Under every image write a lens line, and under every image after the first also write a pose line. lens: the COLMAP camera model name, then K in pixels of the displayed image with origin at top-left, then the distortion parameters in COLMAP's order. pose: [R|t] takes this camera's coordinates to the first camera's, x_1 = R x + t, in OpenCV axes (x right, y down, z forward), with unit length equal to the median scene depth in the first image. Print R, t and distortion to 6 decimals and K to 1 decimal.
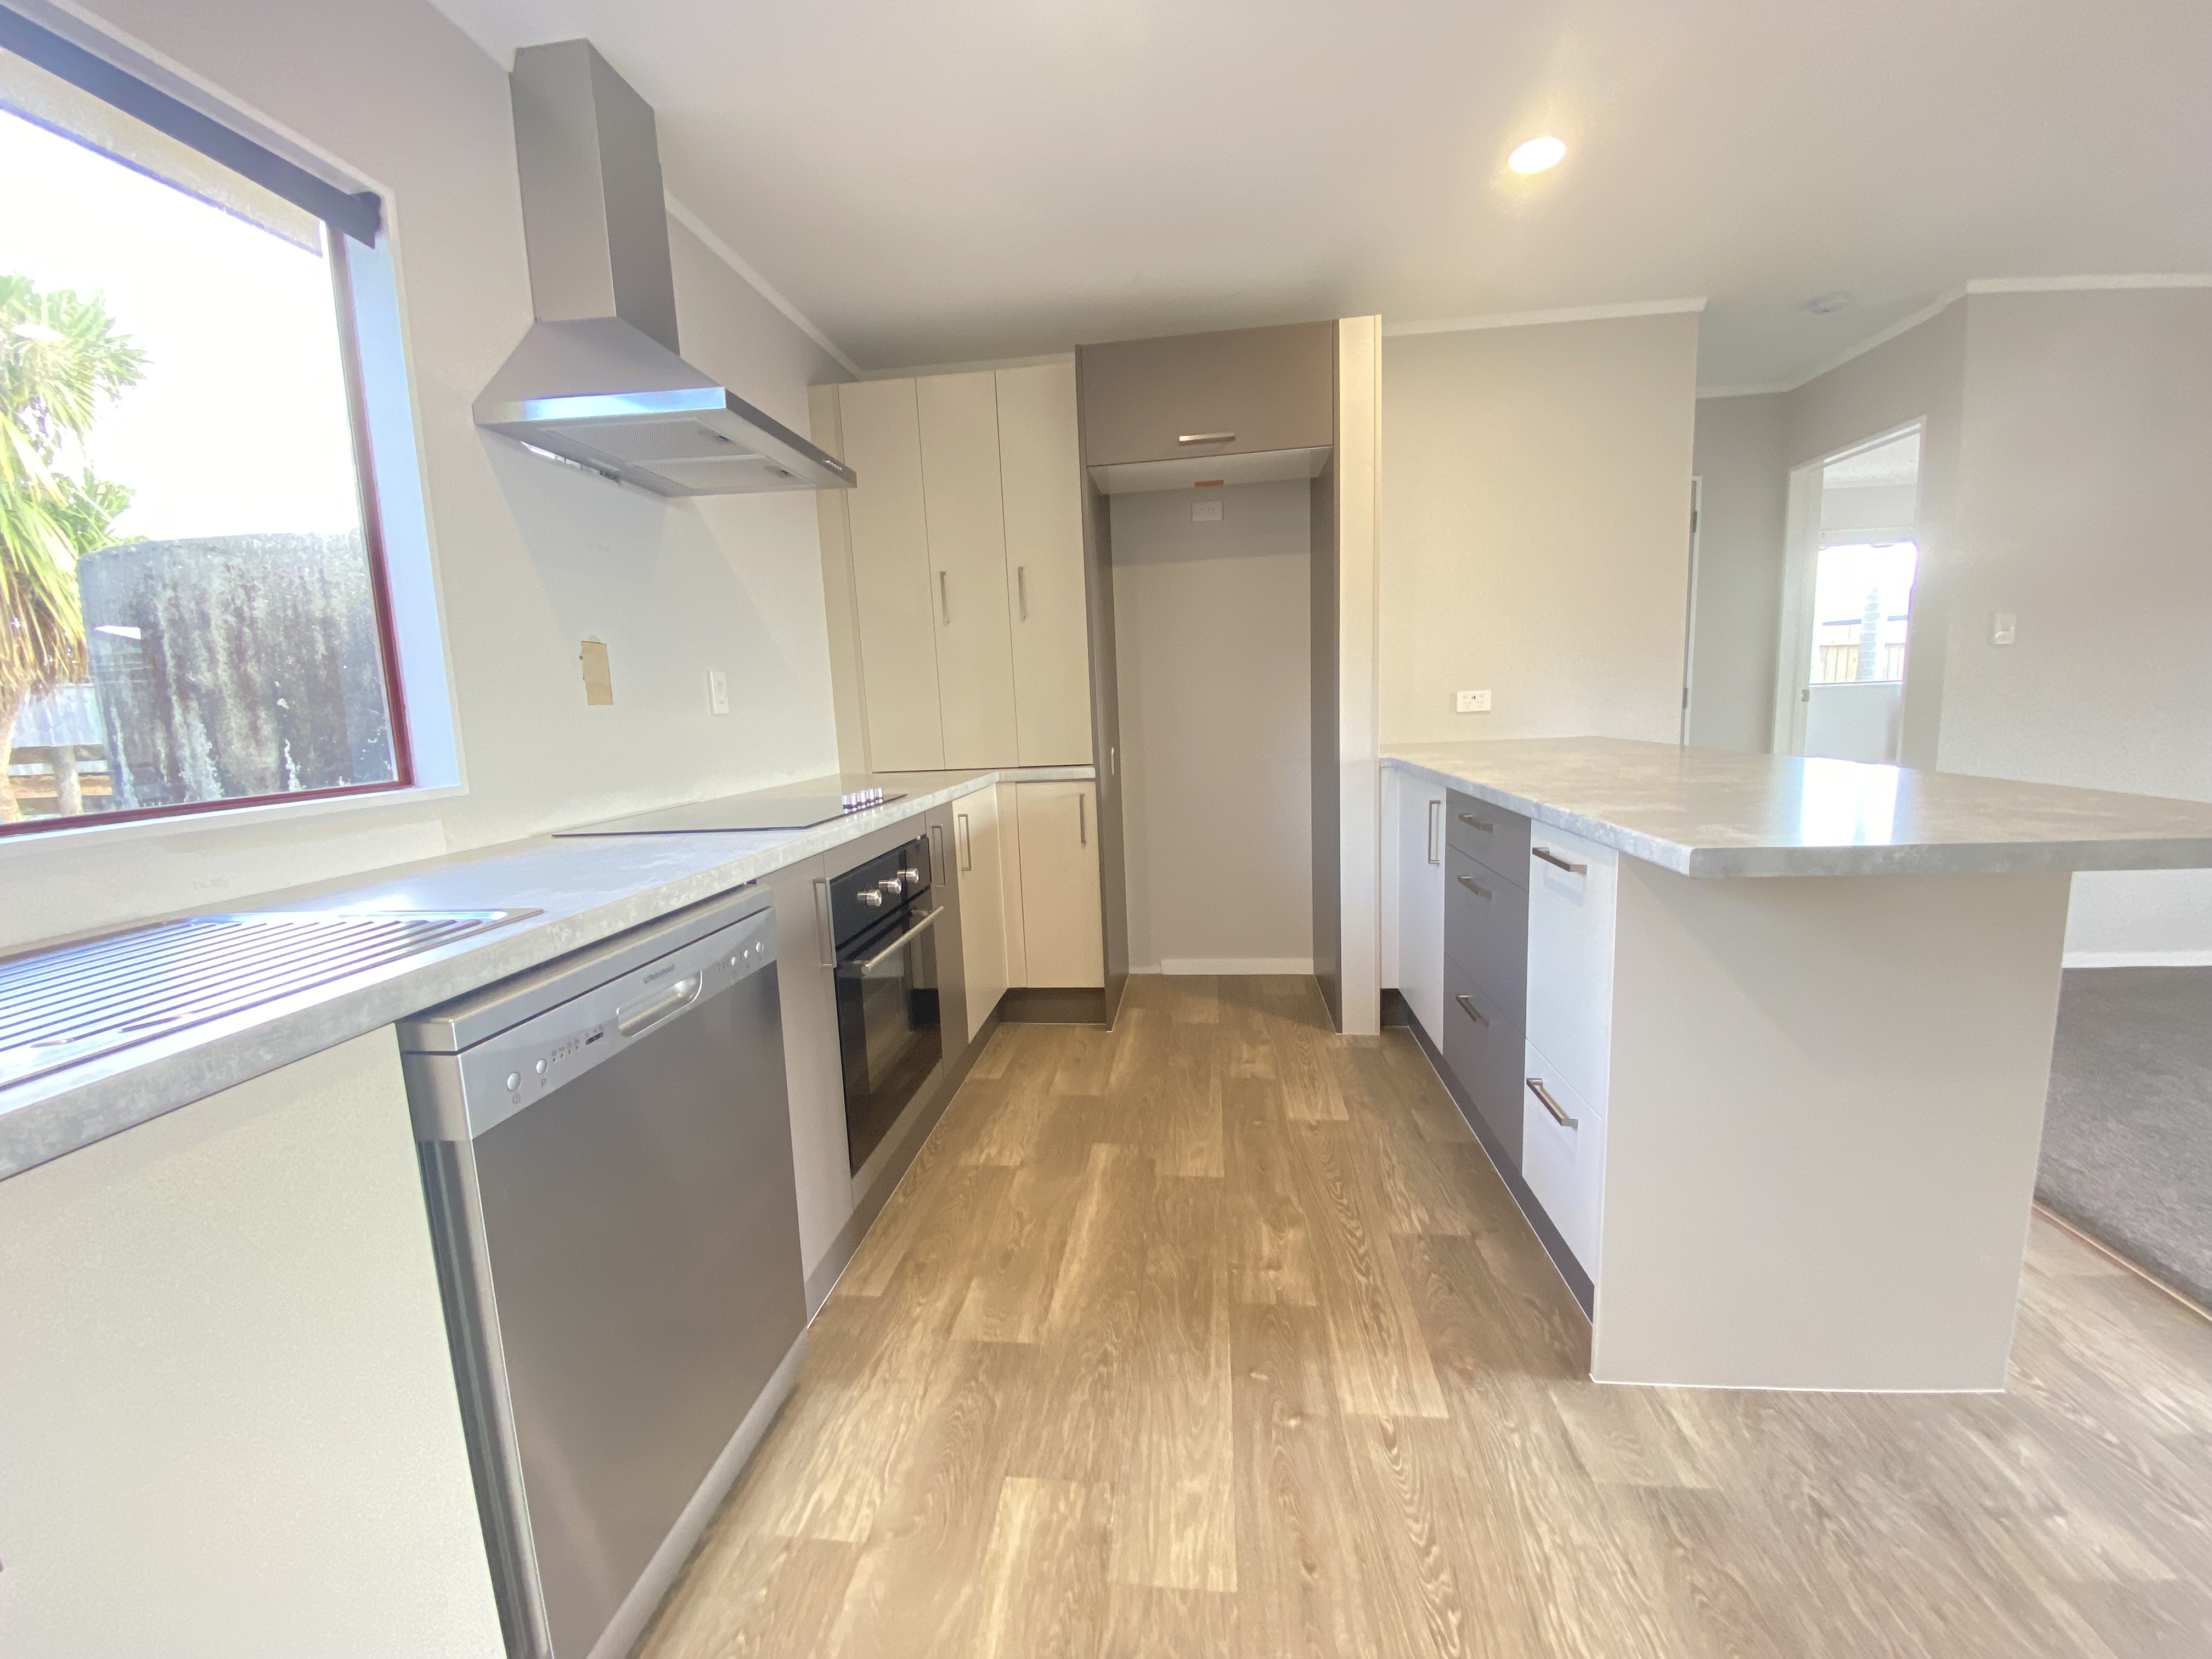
lens RADIAL K [[901.1, 0, 1137.3], [0, 901.1, 826.0], [0, 0, 1]] dist [0.002180, -0.013867]
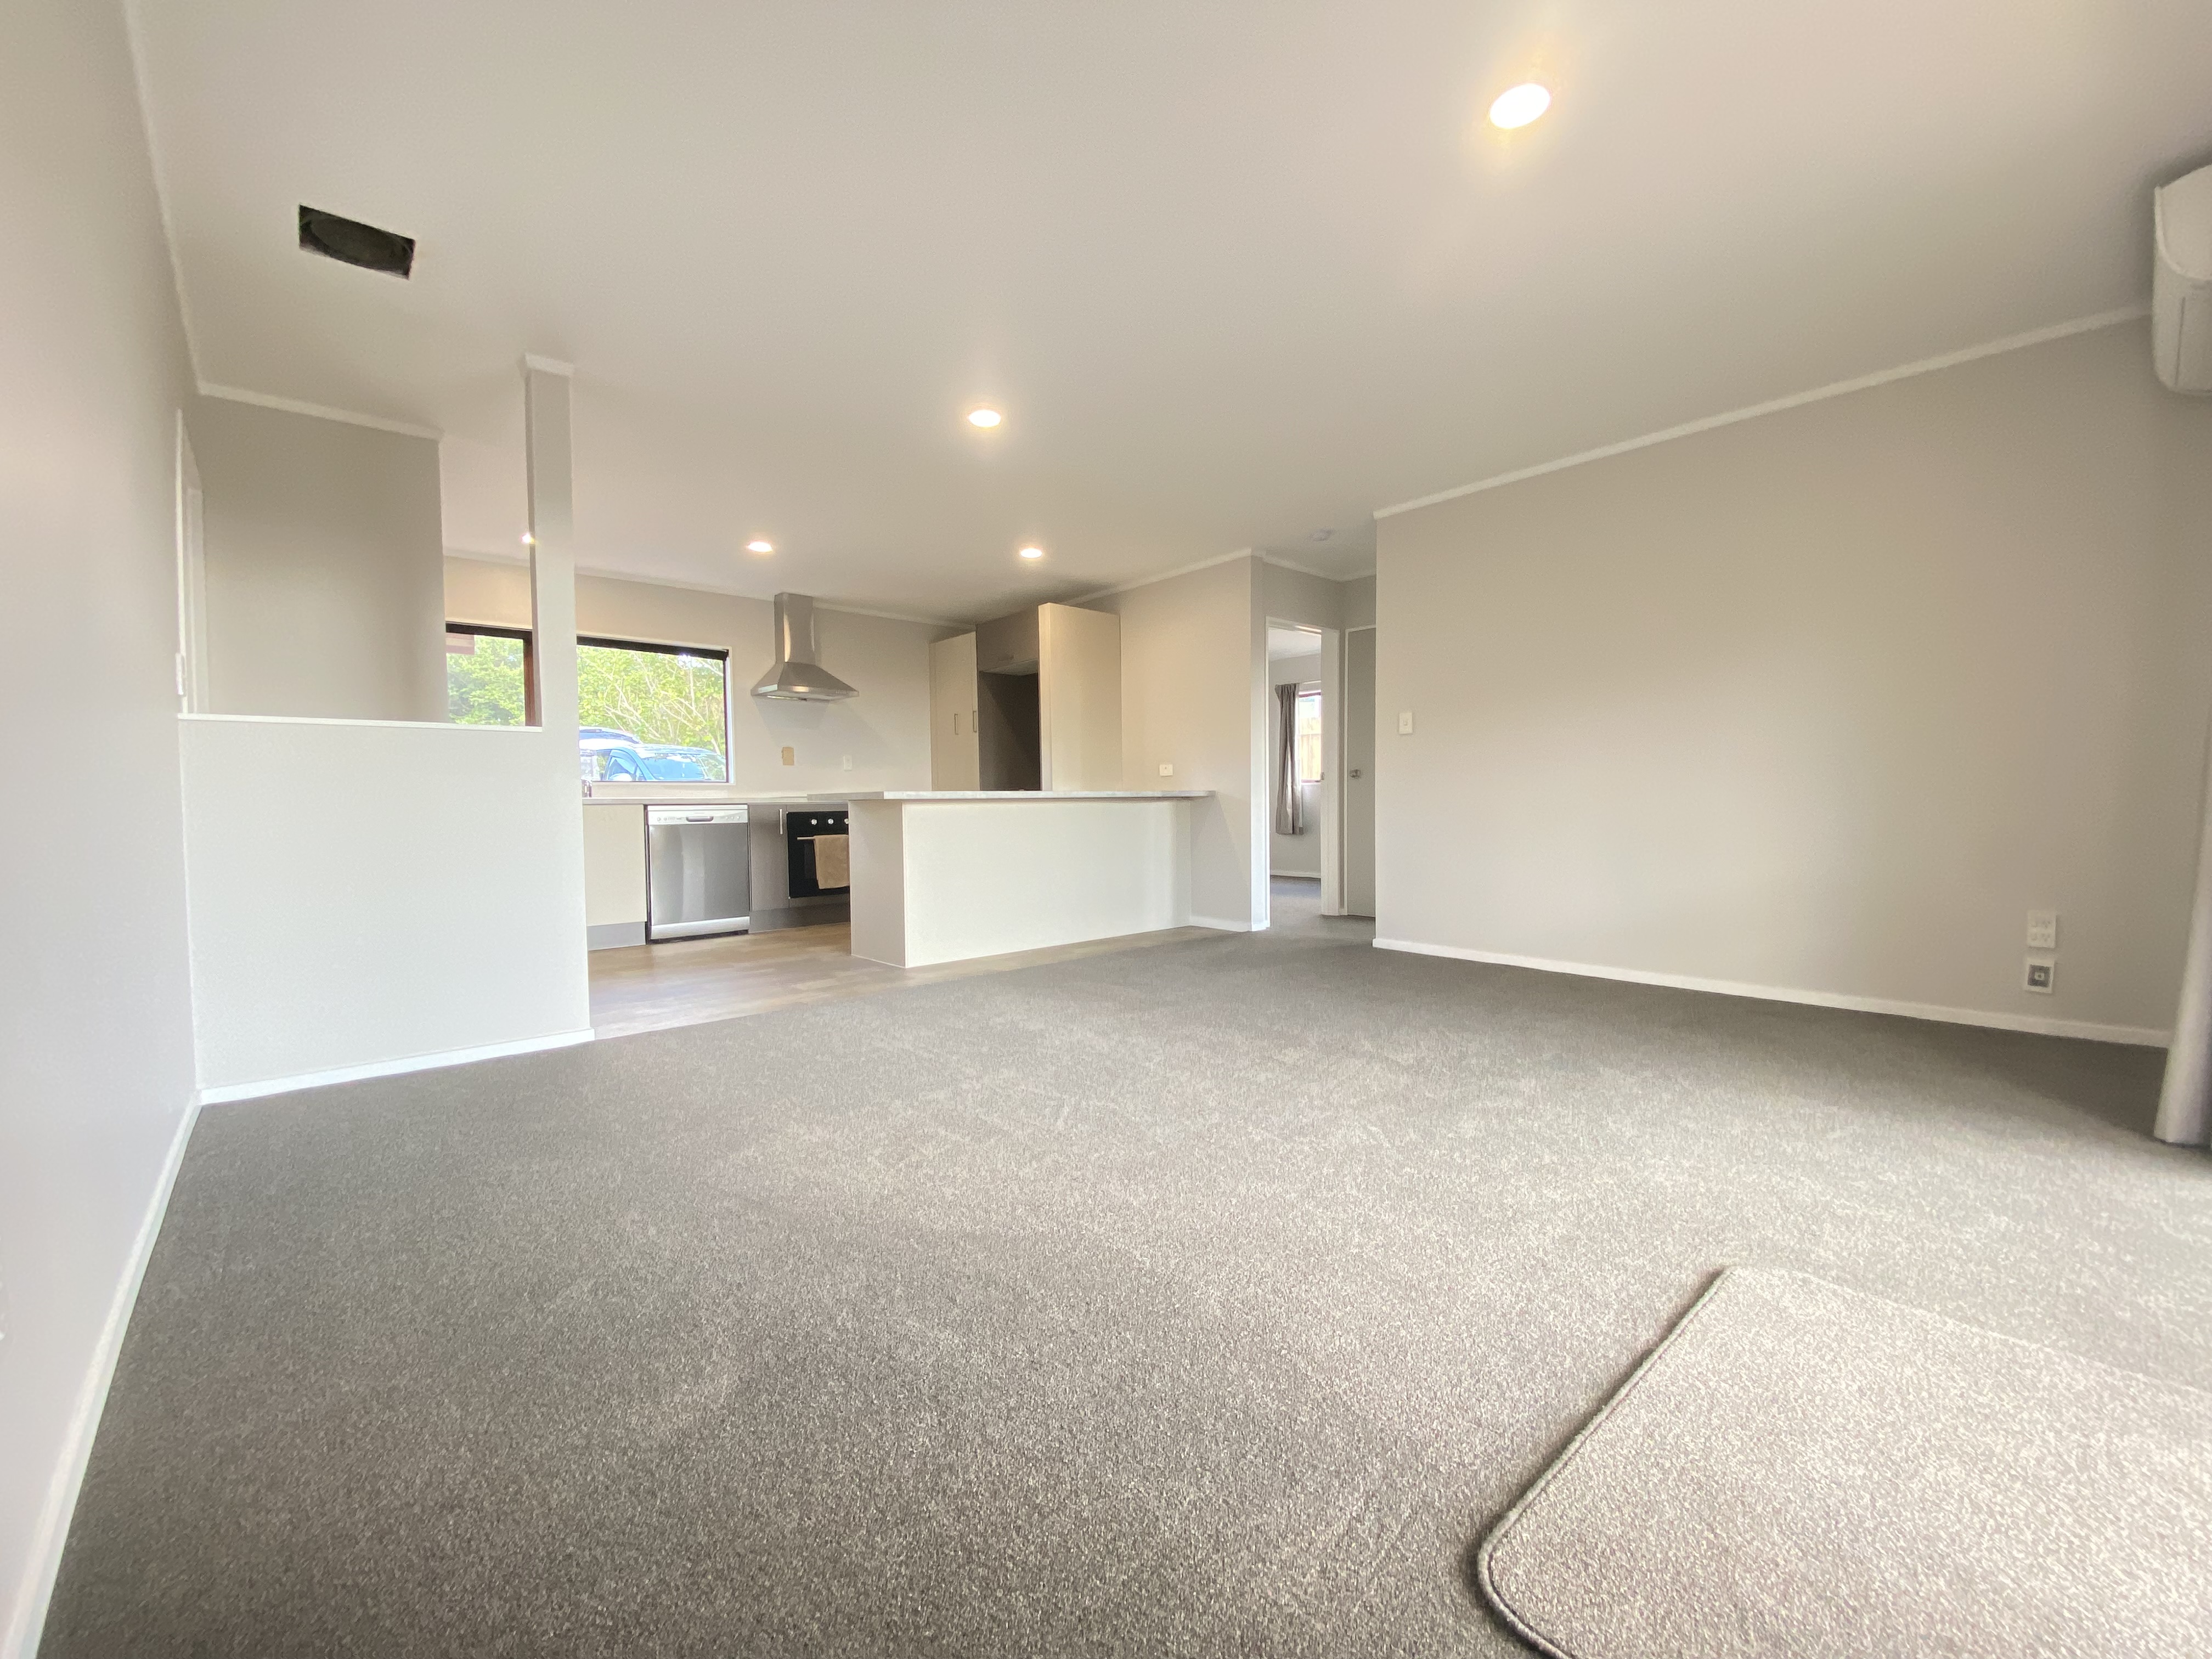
lens RADIAL K [[901.1, 0, 1137.3], [0, 901.1, 826.0], [0, 0, 1]] dist [0.002180, -0.013867]
pose [[0.757750, 0.045010, -0.650990, 3.425019], [-0.107236, 0.992644, -0.056191, 0.188583], [0.643673, 0.112388, 0.757003, -0.934115]]
